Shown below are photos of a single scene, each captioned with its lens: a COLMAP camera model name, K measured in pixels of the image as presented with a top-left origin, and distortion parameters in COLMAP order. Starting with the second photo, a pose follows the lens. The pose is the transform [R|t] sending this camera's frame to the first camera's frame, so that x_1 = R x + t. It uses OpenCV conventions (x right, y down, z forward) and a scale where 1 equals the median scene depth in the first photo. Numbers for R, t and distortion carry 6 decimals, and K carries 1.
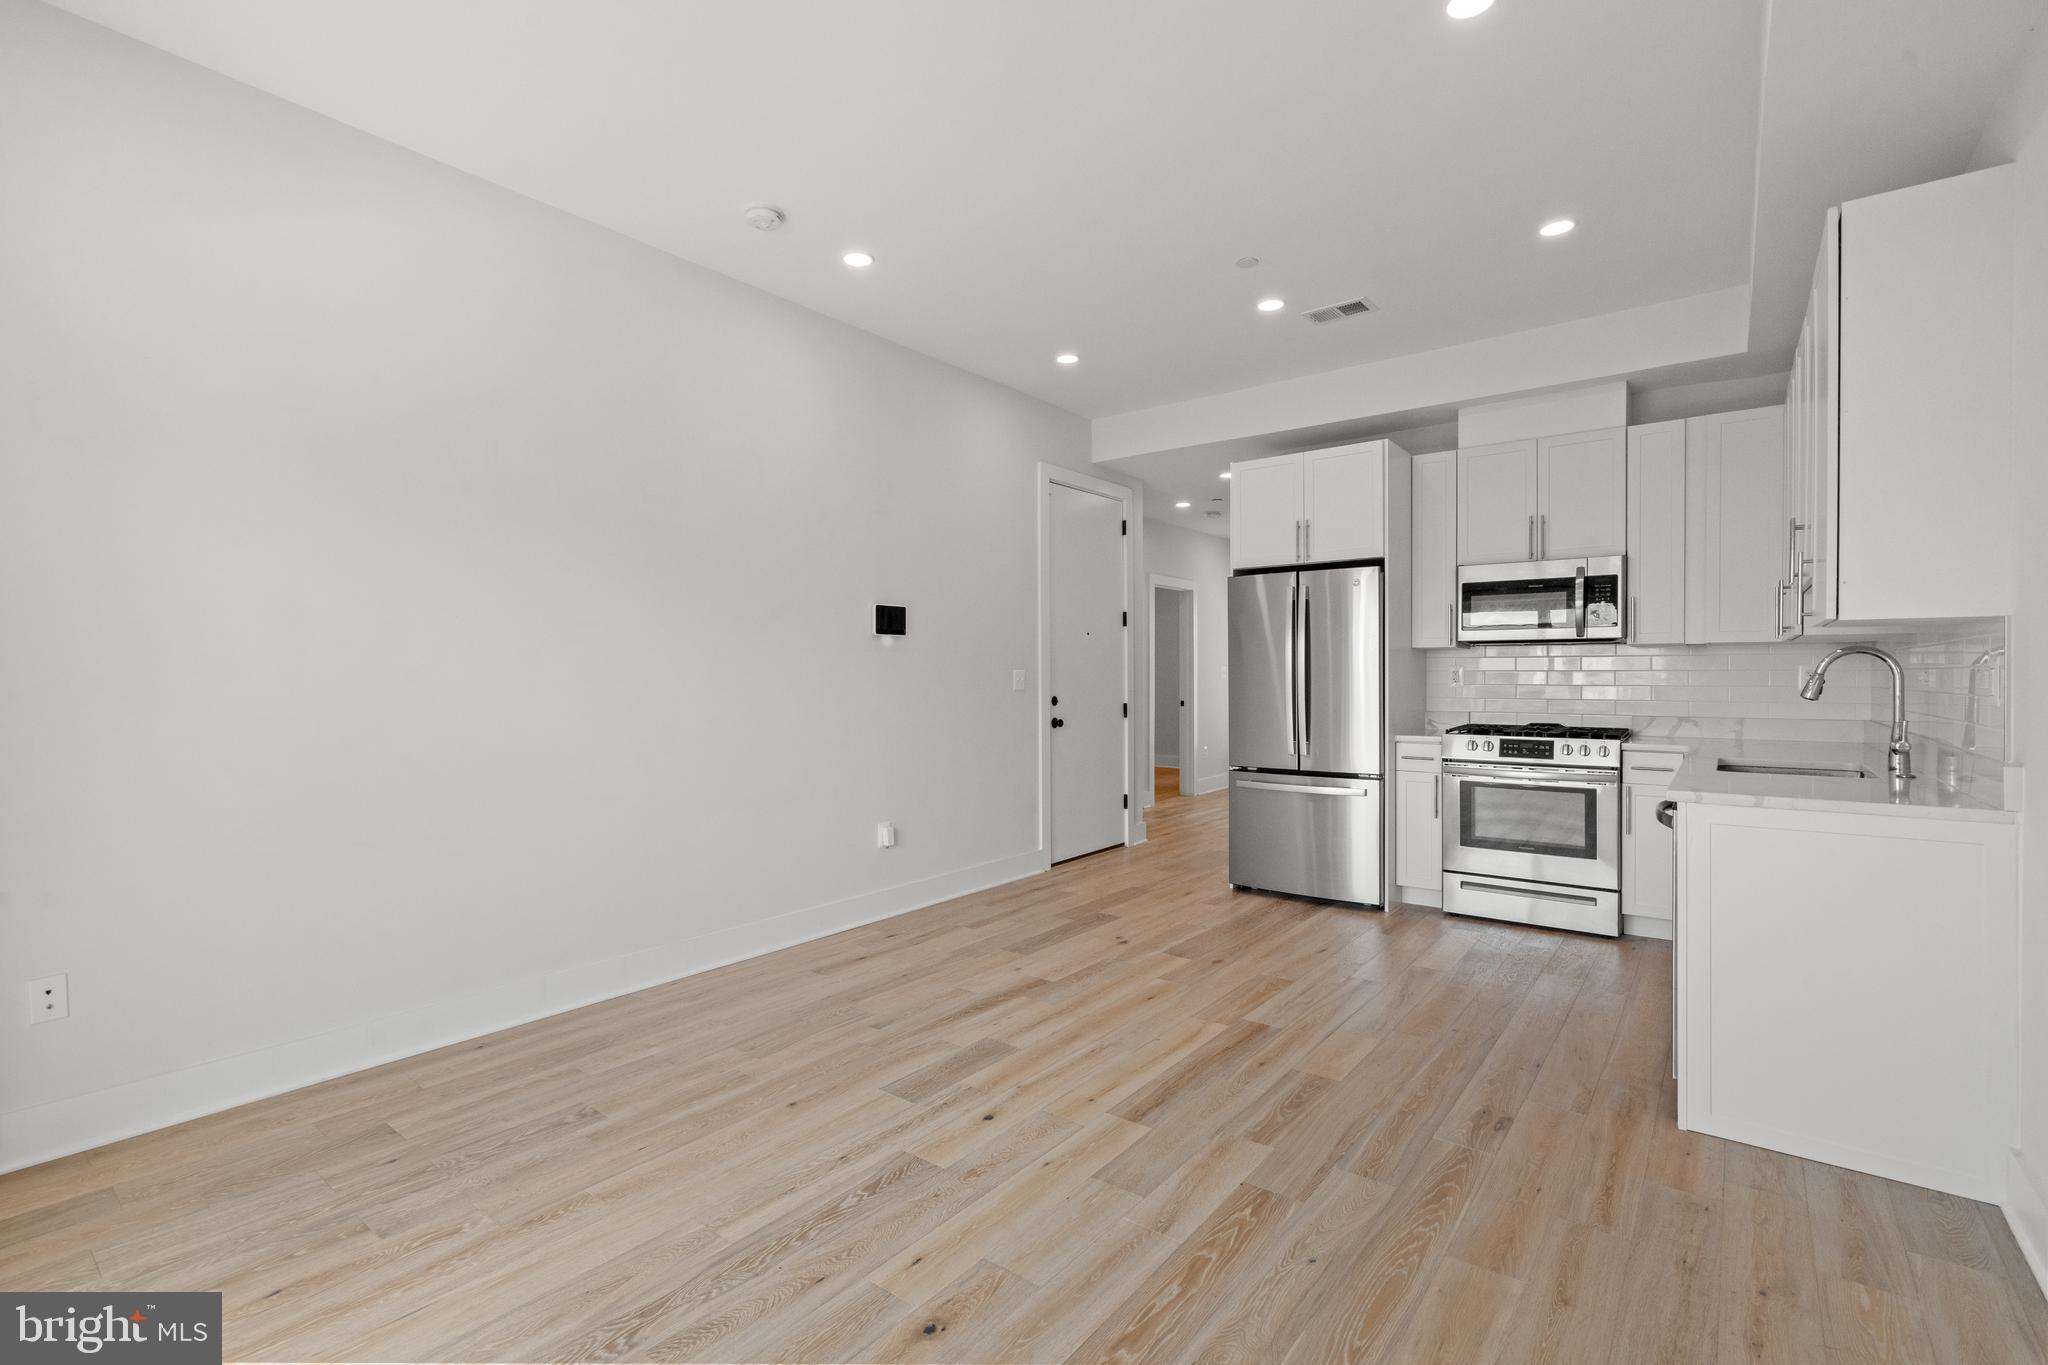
lens RADIAL K [[925.1, 0, 1007.8], [0, 925.1, 683.0], [0, 0, 1]] dist [-0.000095, 0.001012]
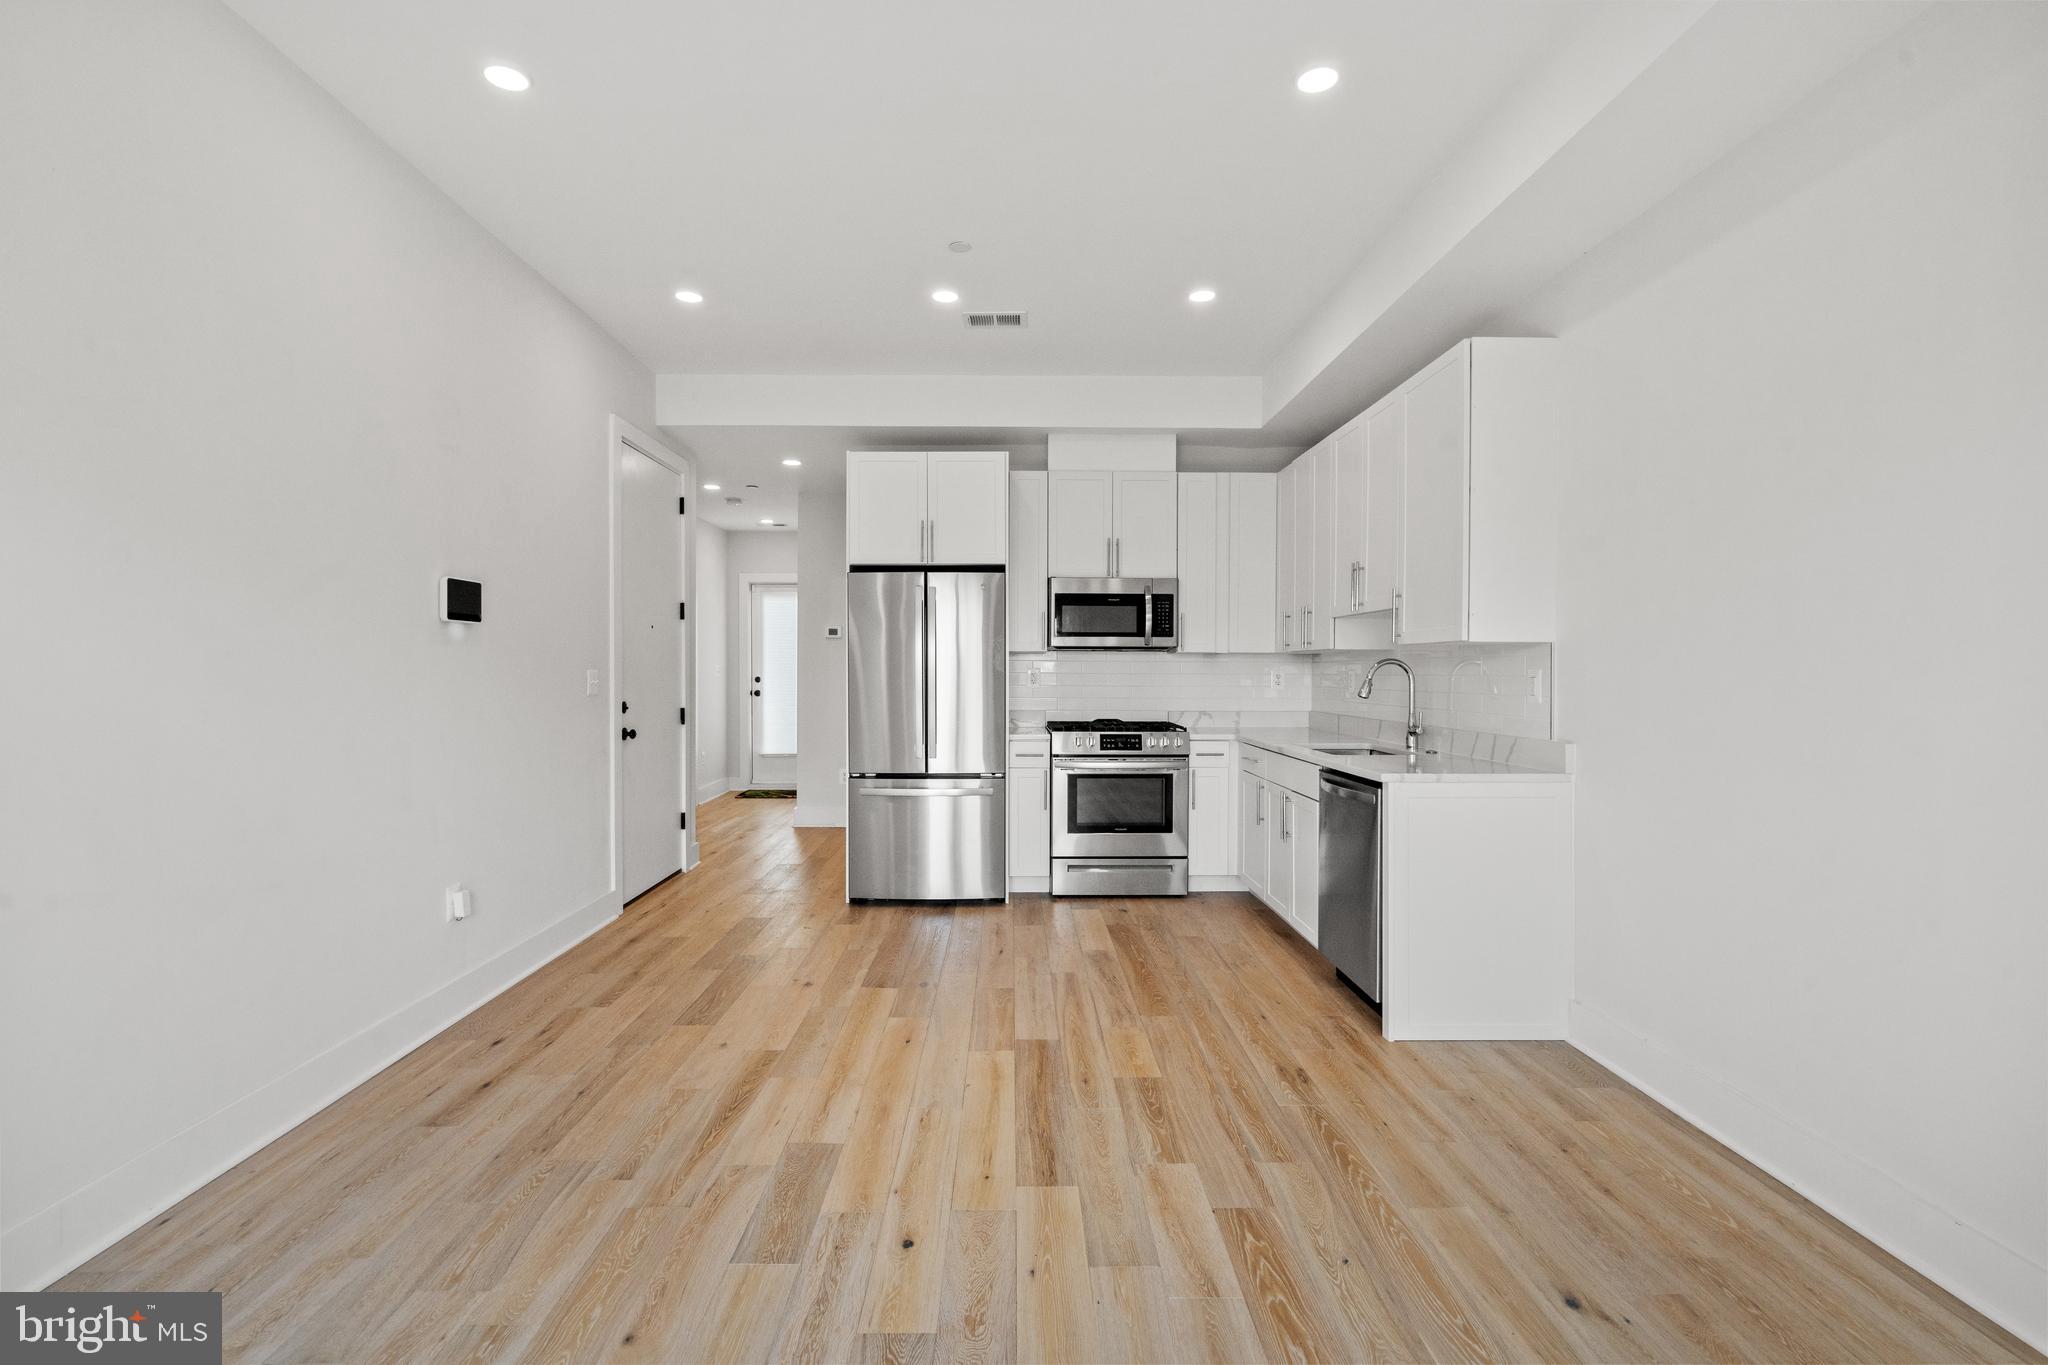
lens RADIAL K [[924.3, 0, 1013.5], [0, 924.3, 681.6], [0, 0, 1]] dist [-0.003603, 0.000902]
pose [[0.779367, -0.002925, 0.626560, -0.299361], [0.001604, 0.999995, 0.002672, -0.007961], [-0.626565, -0.001078, 0.779368, 0.223588]]
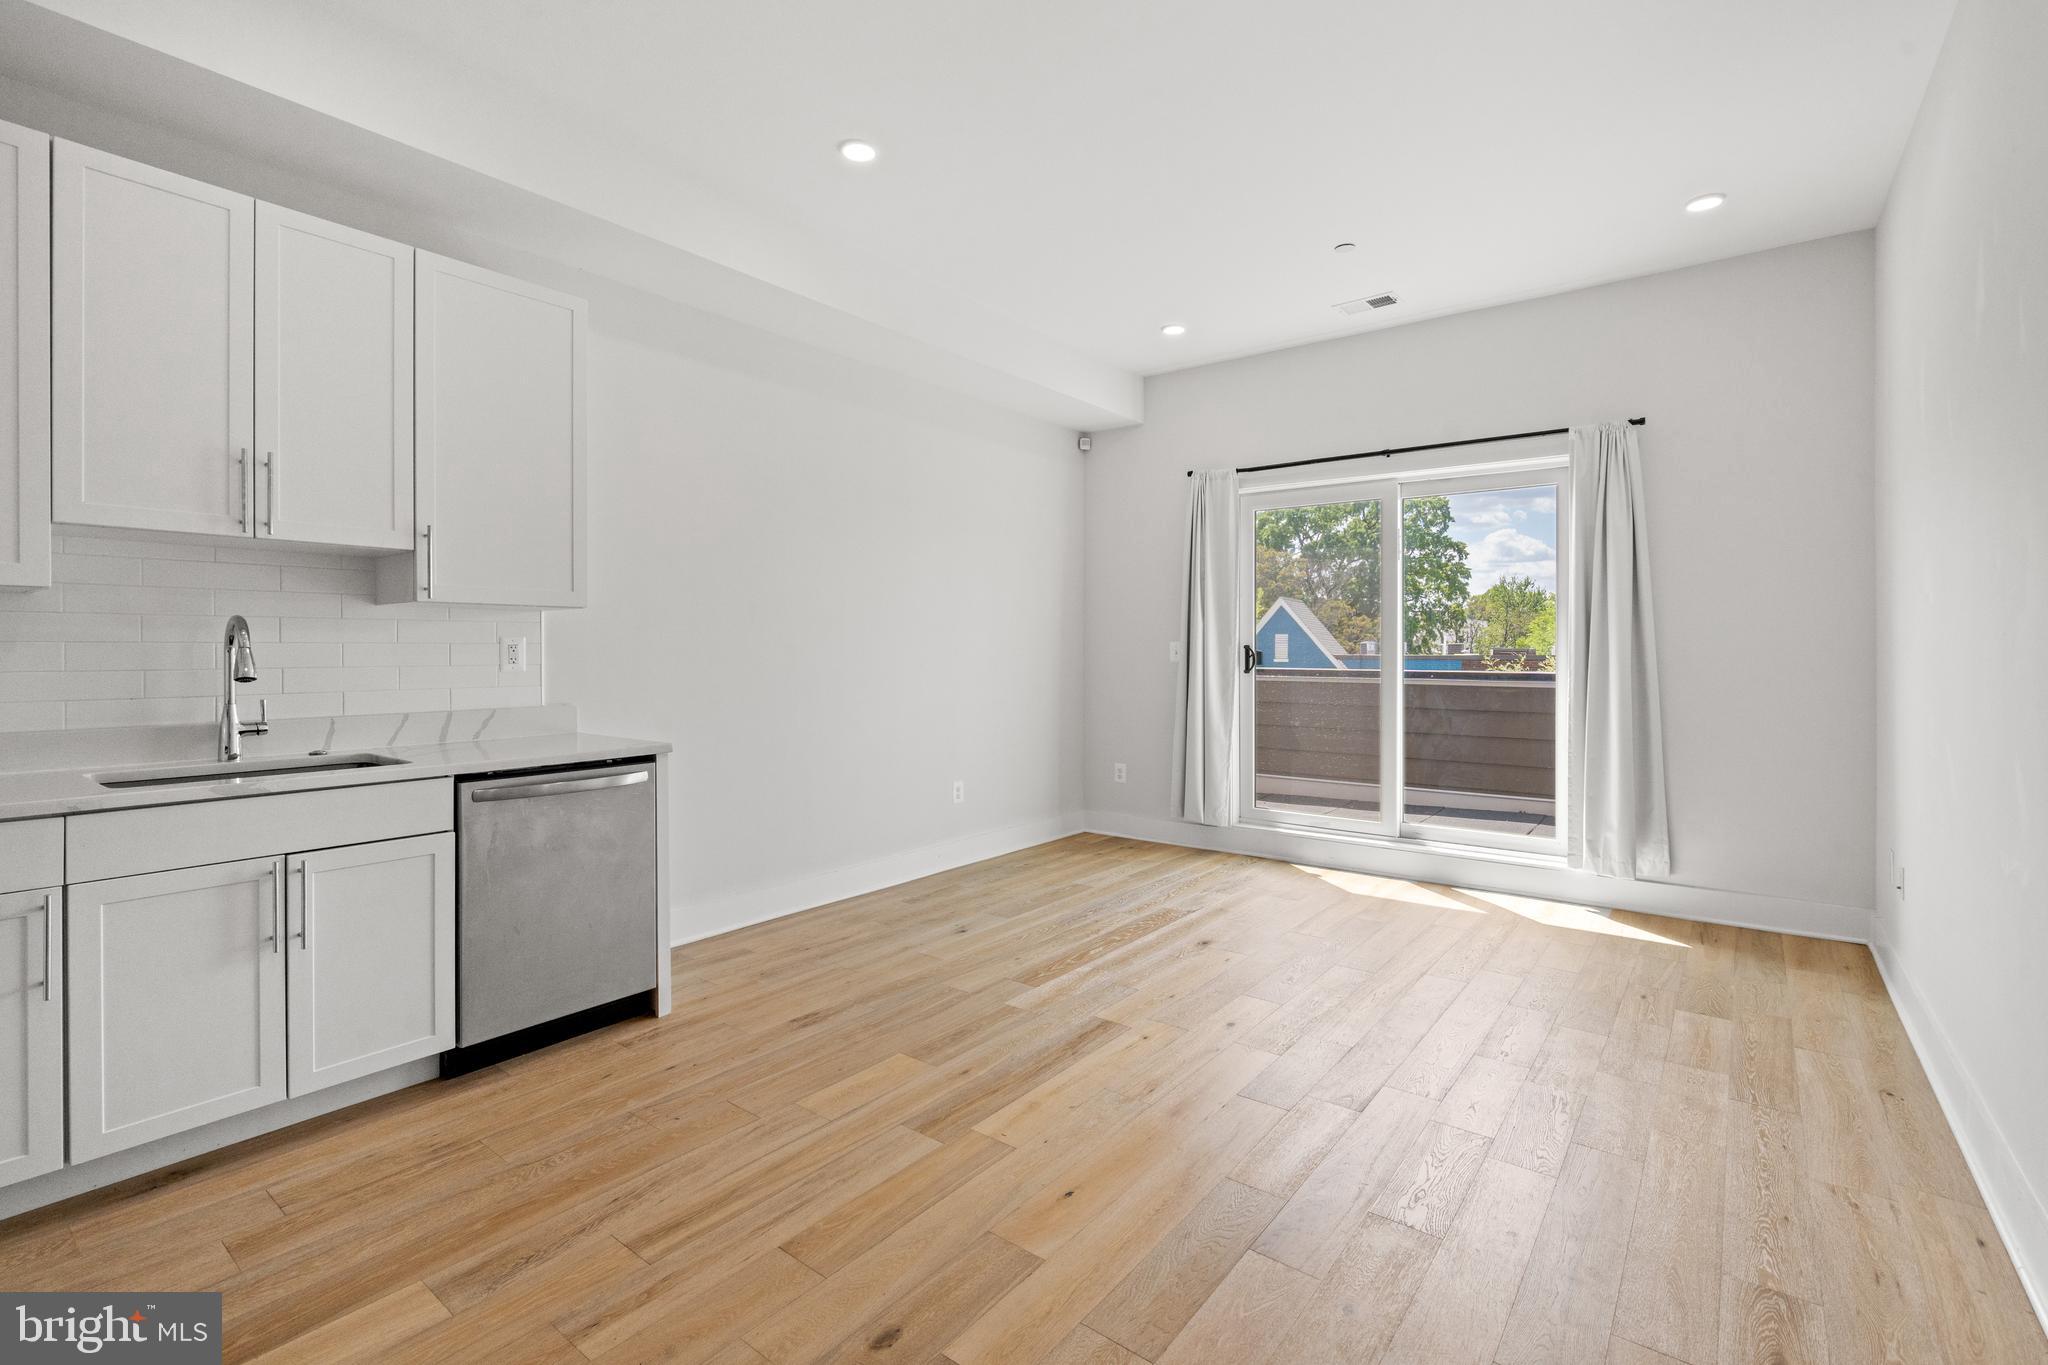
lens RADIAL K [[933.0, 0, 1014.6], [0, 933.0, 651.3], [0, 0, 1]] dist [-0.002260, 0.000040]
pose [[-0.999930, 0.002428, -0.011558, 0.180252], [0.002286, 0.999922, 0.012242, -0.012480], [0.011586, 0.012215, -0.999858, 1.470370]]
